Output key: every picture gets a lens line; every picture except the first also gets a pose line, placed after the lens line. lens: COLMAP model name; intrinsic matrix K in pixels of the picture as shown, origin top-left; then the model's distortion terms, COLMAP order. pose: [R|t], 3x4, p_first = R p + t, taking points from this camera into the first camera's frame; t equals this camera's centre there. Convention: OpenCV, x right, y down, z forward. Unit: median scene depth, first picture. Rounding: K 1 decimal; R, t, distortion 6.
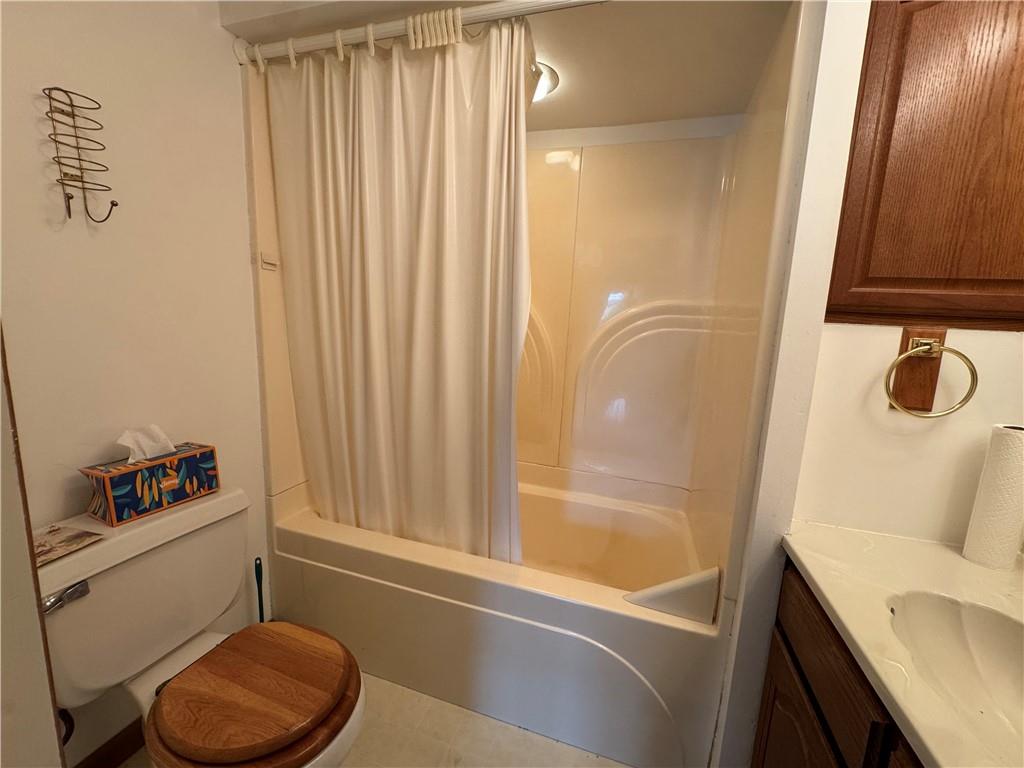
lens RADIAL K [[406.6, 0, 511.4], [0, 406.6, 386.8], [0, 0, 1]] dist [-0.002128, -0.001193]
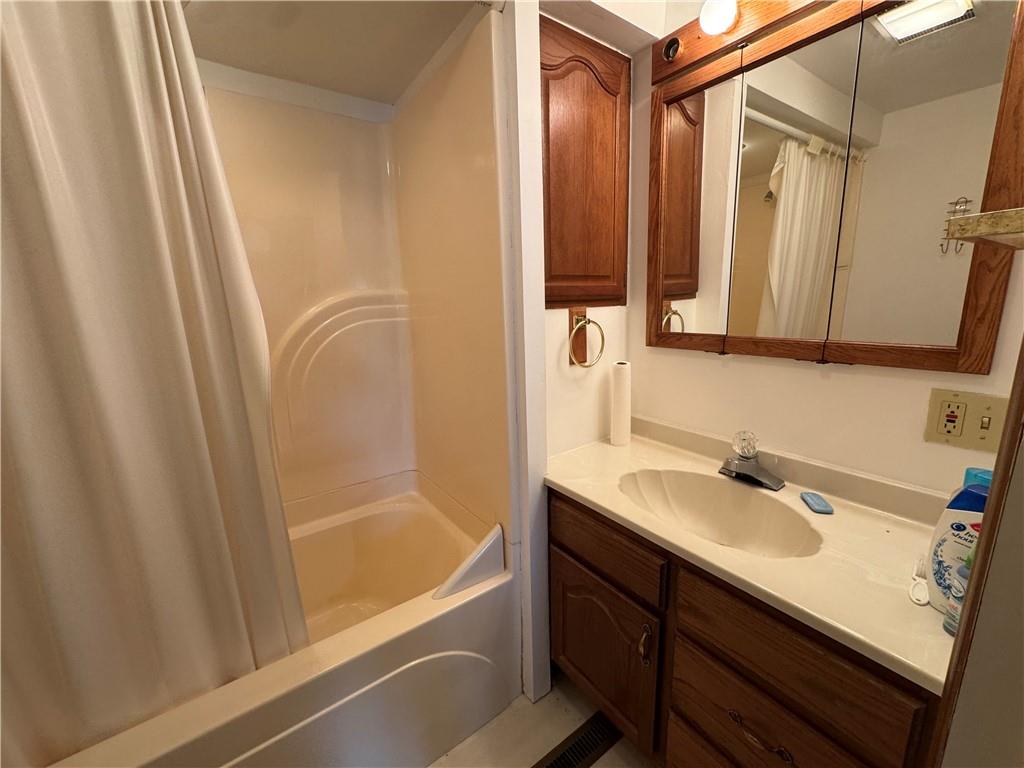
lens RADIAL K [[406.6, 0, 511.5], [0, 406.6, 385.5], [0, 0, 1]] dist [-0.002128, -0.001193]
pose [[0.594091, -0.225940, 0.772015, -0.342413], [0.181315, 0.972657, 0.145133, -0.127725], [-0.783697, 0.053755, 0.618813, 0.273197]]
